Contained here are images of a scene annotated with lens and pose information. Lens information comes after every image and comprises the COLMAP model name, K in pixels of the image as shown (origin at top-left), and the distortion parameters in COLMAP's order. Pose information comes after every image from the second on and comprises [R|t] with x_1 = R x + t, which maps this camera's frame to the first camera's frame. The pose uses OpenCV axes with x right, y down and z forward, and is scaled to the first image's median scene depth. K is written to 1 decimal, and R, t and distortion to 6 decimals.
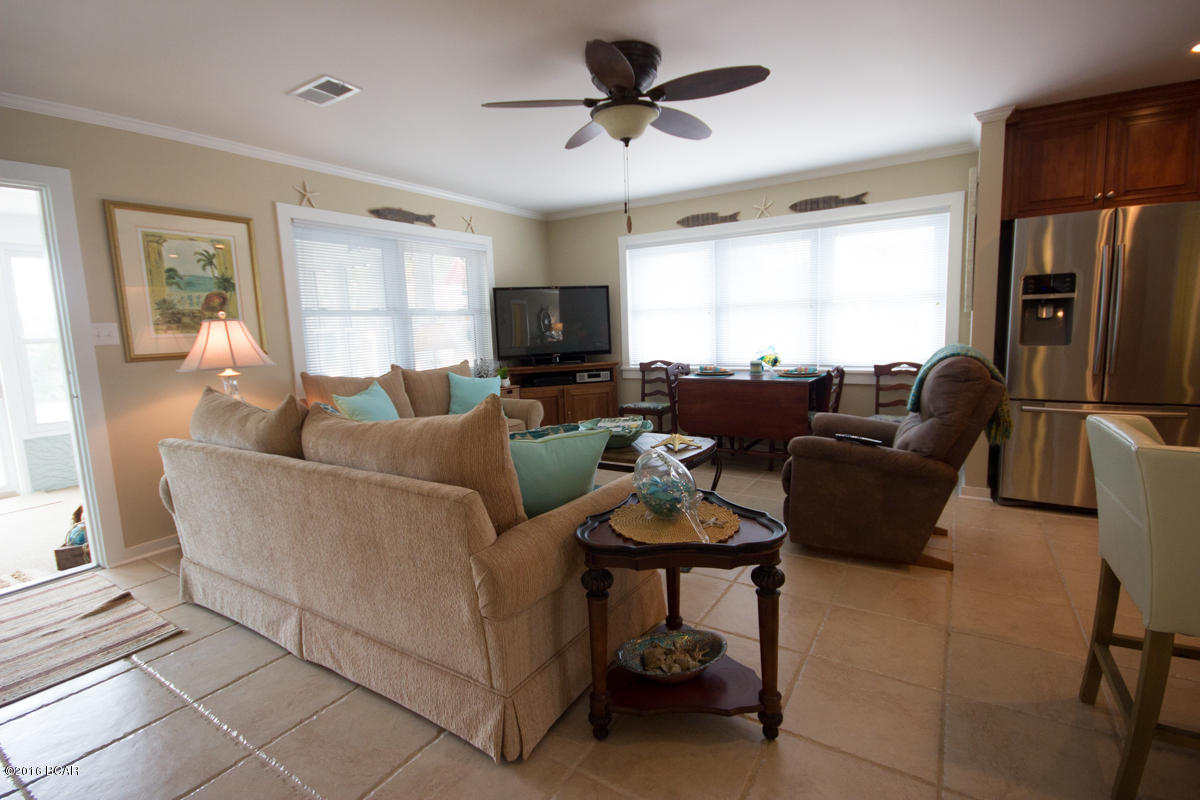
lens RADIAL K [[551.8, 0, 597.7], [0, 551.8, 396.2], [0, 0, 1]] dist [-0.000978, -0.000317]
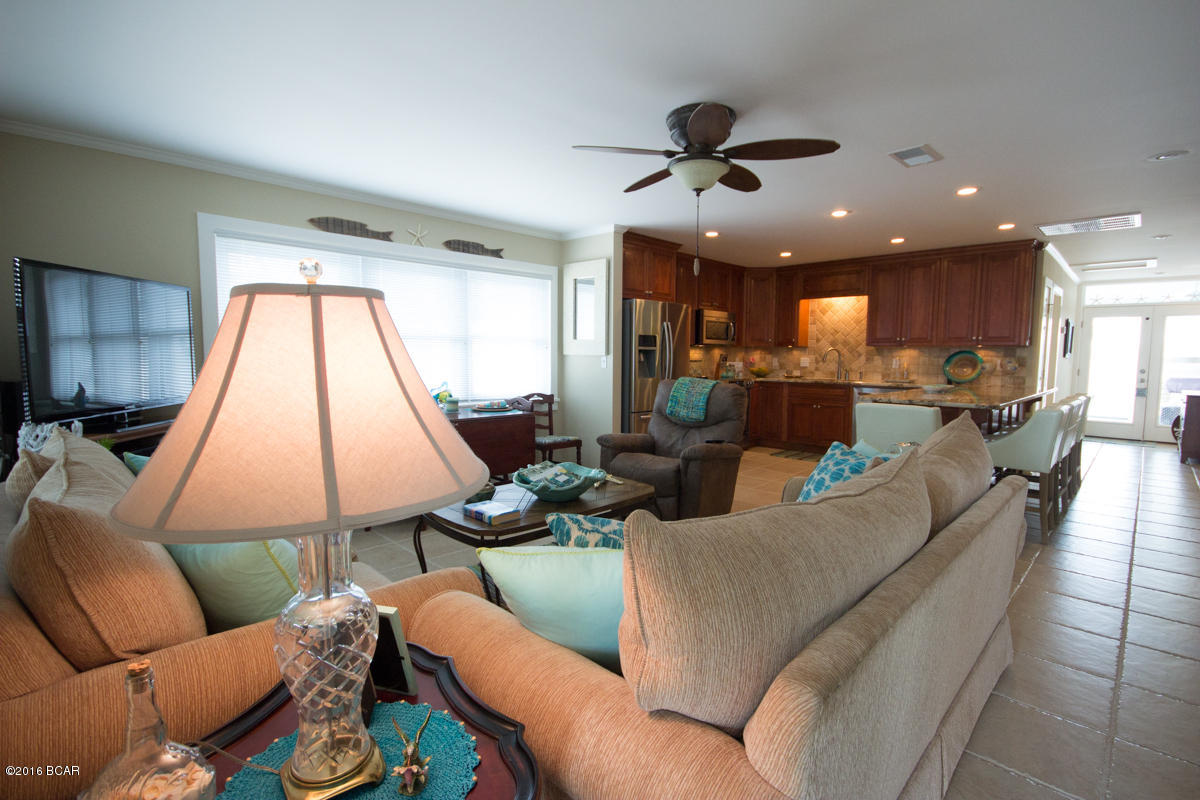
lens RADIAL K [[558.7, 0, 599.7], [0, 558.7, 394.5], [0, 0, 1]] dist [-0.000072, -0.000173]
pose [[0.196421, -0.039067, 0.979741, -0.638381], [0.109215, 0.993860, 0.017734, -0.065200], [-0.974418, 0.103519, 0.199482, 0.605838]]
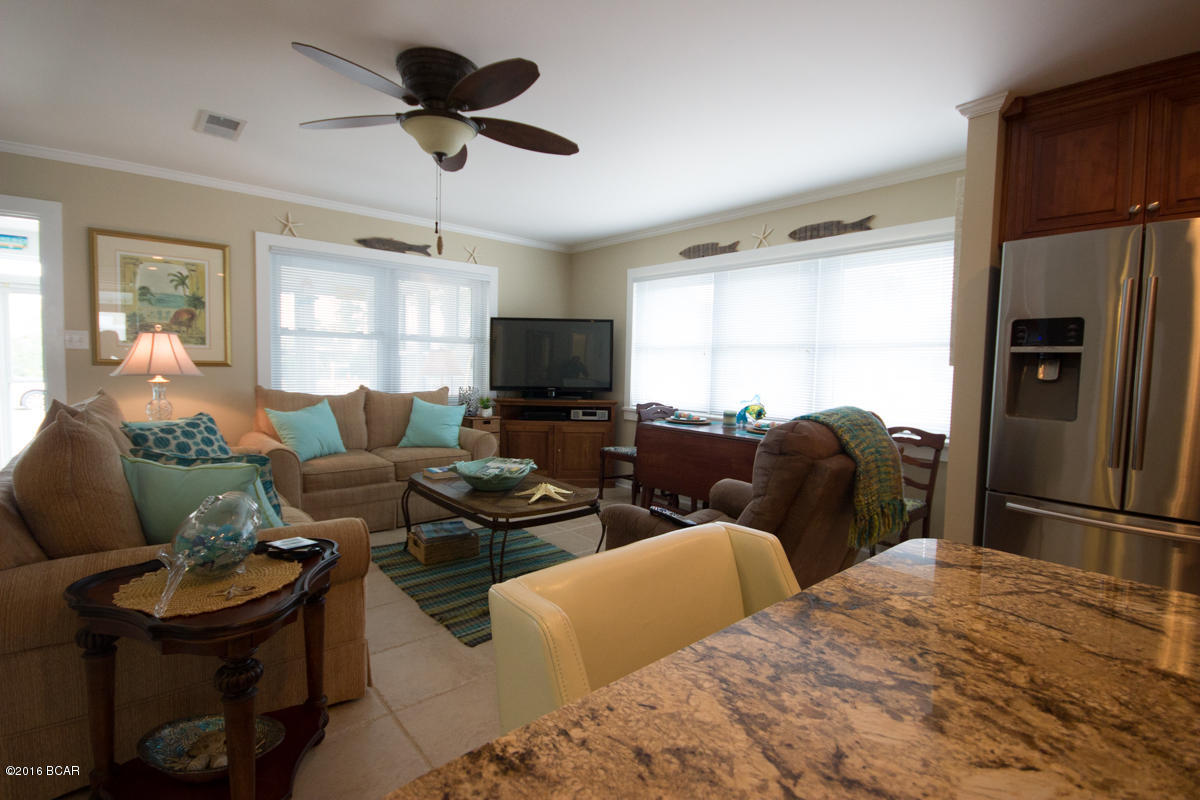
lens RADIAL K [[551.8, 0, 597.7], [0, 551.8, 396.2], [0, 0, 1]] dist [-0.000978, -0.000317]
pose [[0.957350, 0.074558, -0.279144, 0.349305], [-0.093050, 0.994219, -0.053574, -0.023288], [0.273536, 0.077264, 0.958754, 0.129906]]
